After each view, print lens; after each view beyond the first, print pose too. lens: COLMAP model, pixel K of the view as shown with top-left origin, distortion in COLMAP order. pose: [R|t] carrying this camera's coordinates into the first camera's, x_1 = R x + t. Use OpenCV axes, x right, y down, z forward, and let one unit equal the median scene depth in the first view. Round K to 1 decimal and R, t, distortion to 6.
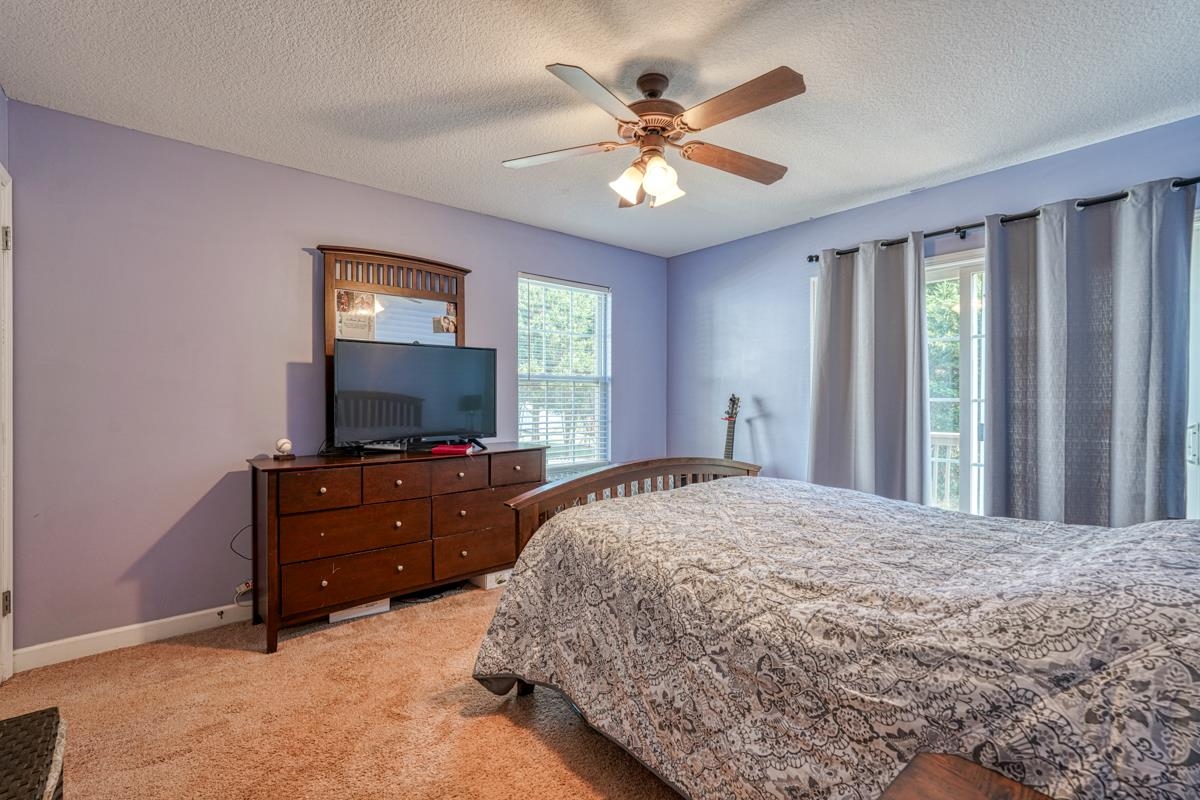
lens RADIAL K [[523.7, 0, 597.4], [0, 523.7, 400.5], [0, 0, 1]] dist [-0.004801, 0.000110]
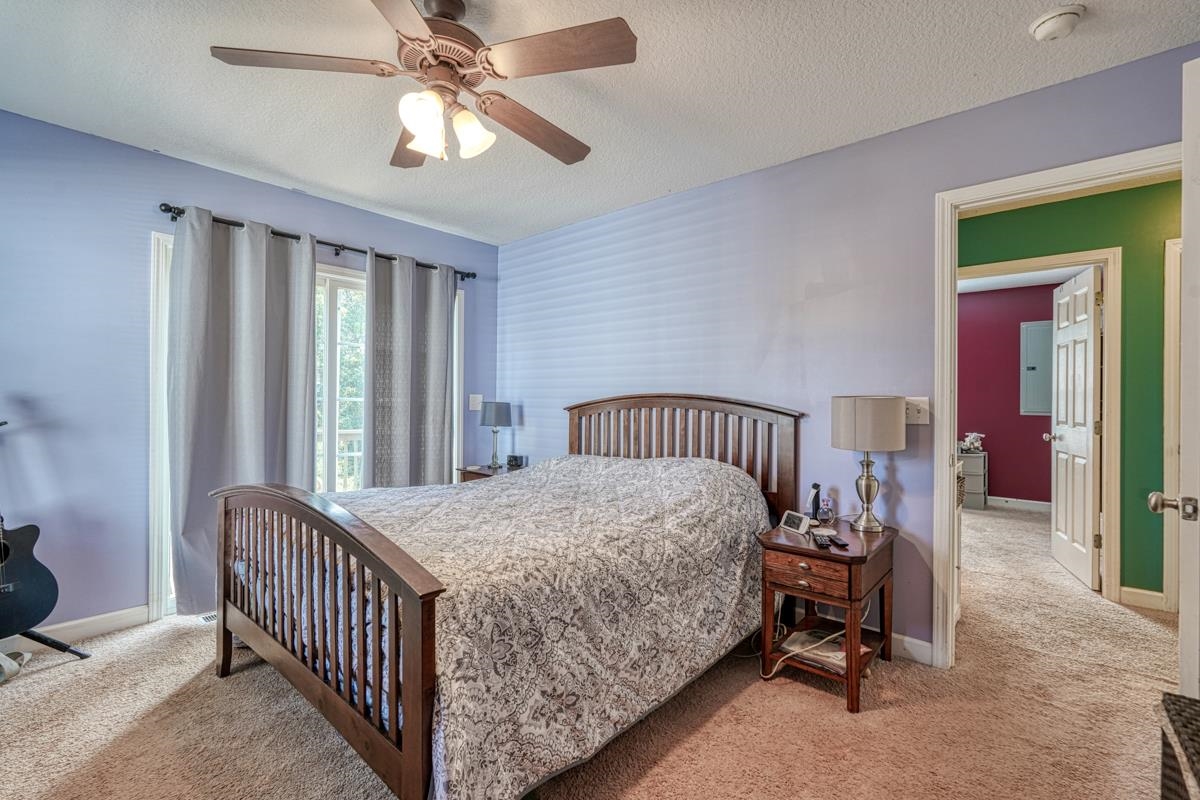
lens RADIAL K [[523.7, 0, 597.4], [0, 523.7, 400.5], [0, 0, 1]] dist [-0.004801, 0.000110]
pose [[-0.143323, -0.007824, 0.989645, -0.729303], [0.000457, 0.999968, 0.007972, -0.009096], [-0.989676, 0.001595, -0.143315, 0.889672]]
